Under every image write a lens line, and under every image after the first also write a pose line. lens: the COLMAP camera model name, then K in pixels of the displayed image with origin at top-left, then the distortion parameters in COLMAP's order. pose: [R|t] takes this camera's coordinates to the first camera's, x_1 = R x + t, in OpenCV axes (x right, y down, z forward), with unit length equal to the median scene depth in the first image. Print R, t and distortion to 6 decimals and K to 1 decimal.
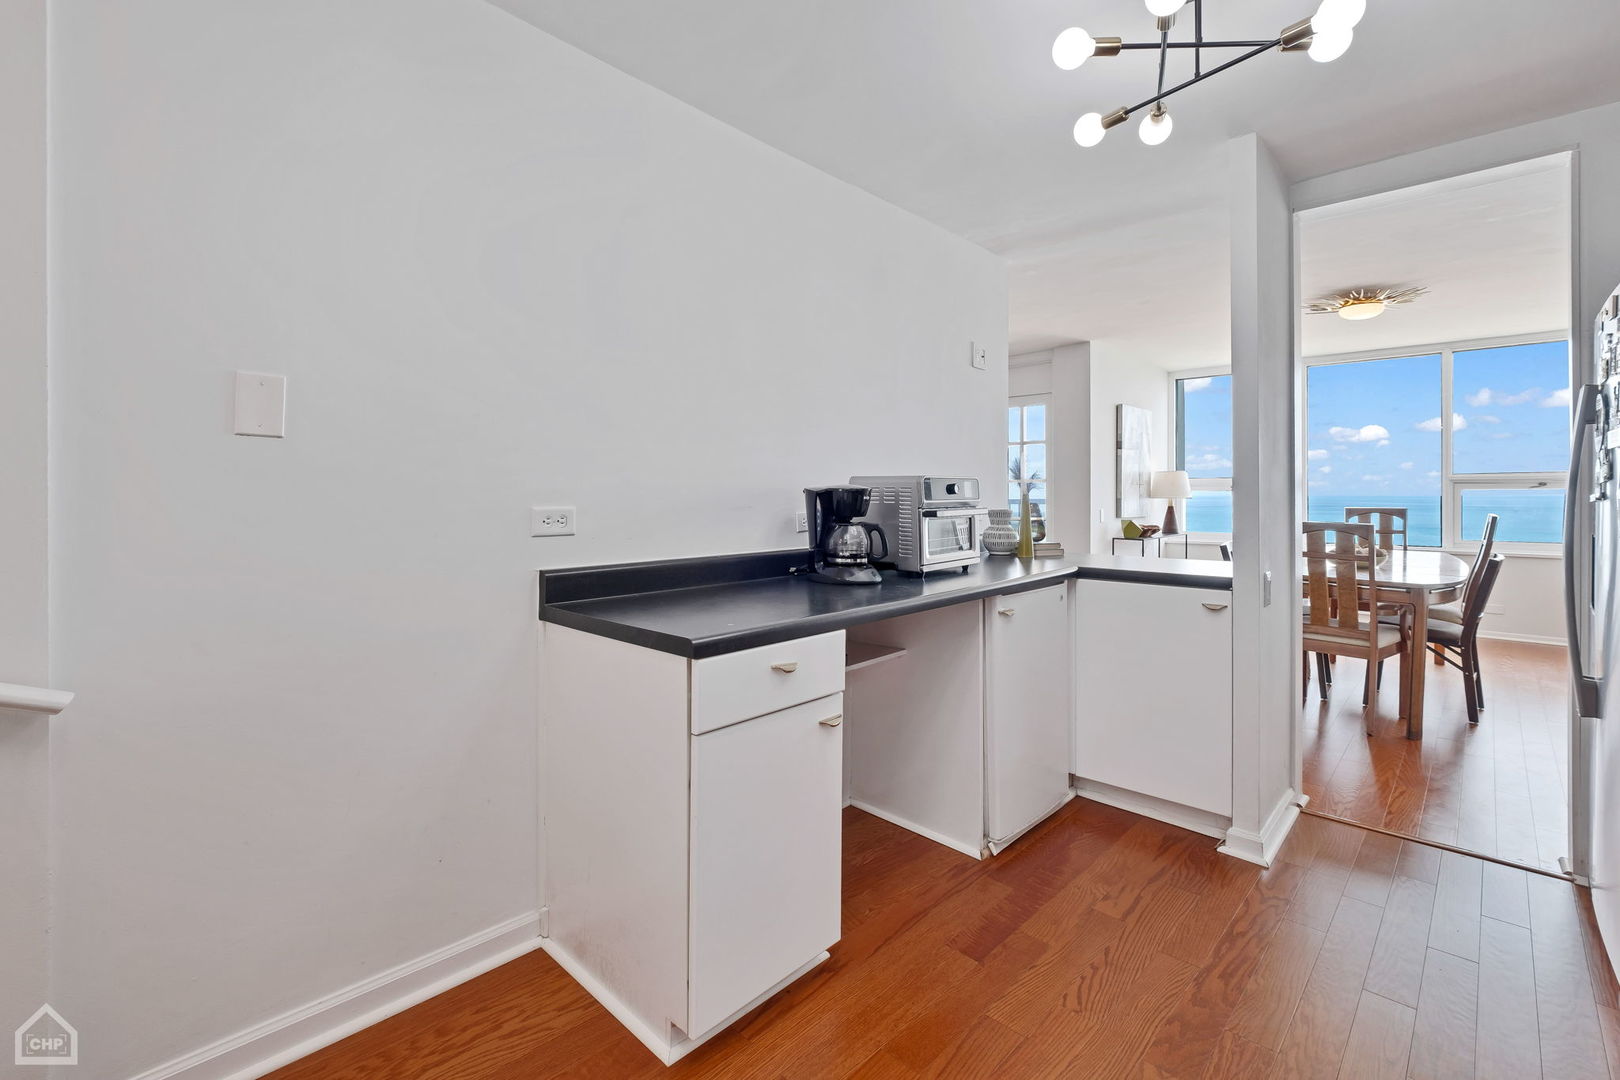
lens RADIAL K [[715.3, 0, 810.4], [0, 715.3, 519.5], [0, 0, 1]] dist [0.000639, -0.000133]
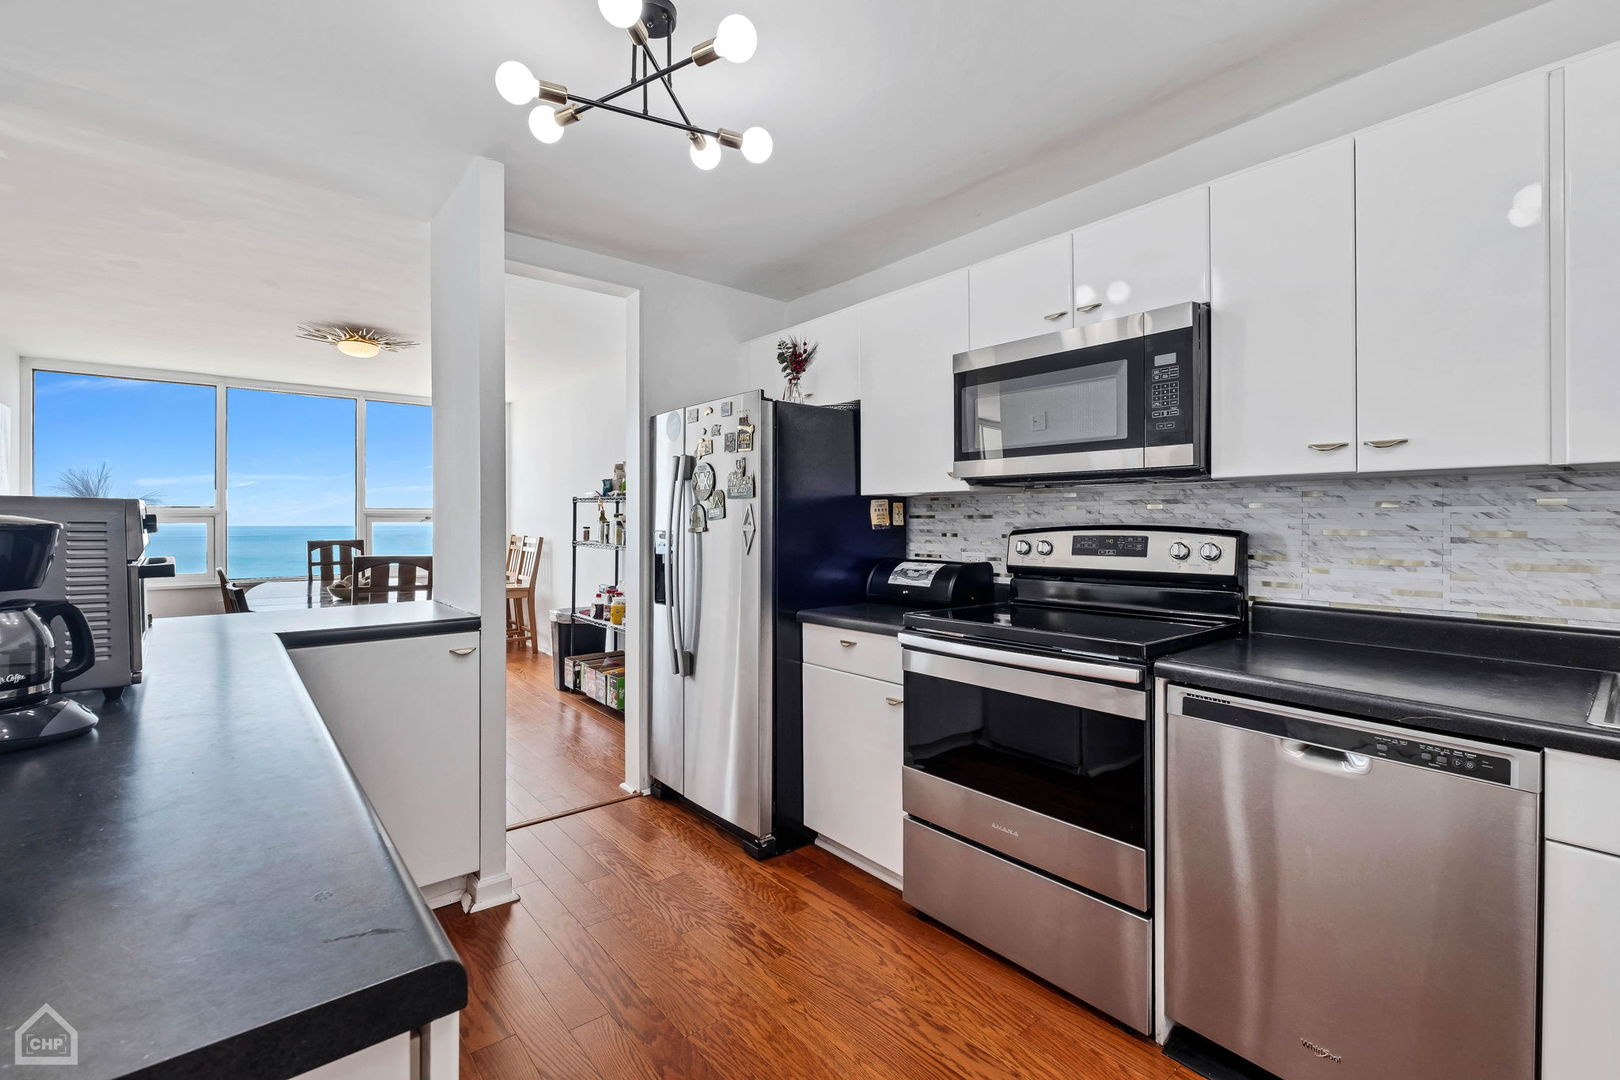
lens RADIAL K [[704.4, 0, 800.9], [0, 704.4, 533.1], [0, 0, 1]] dist [0.000796, 0.000930]
pose [[0.117616, -0.012958, 0.992975, -0.290101], [0.036642, 0.999291, 0.008700, -0.022716], [-0.992383, 0.035361, 0.118008, 0.469867]]
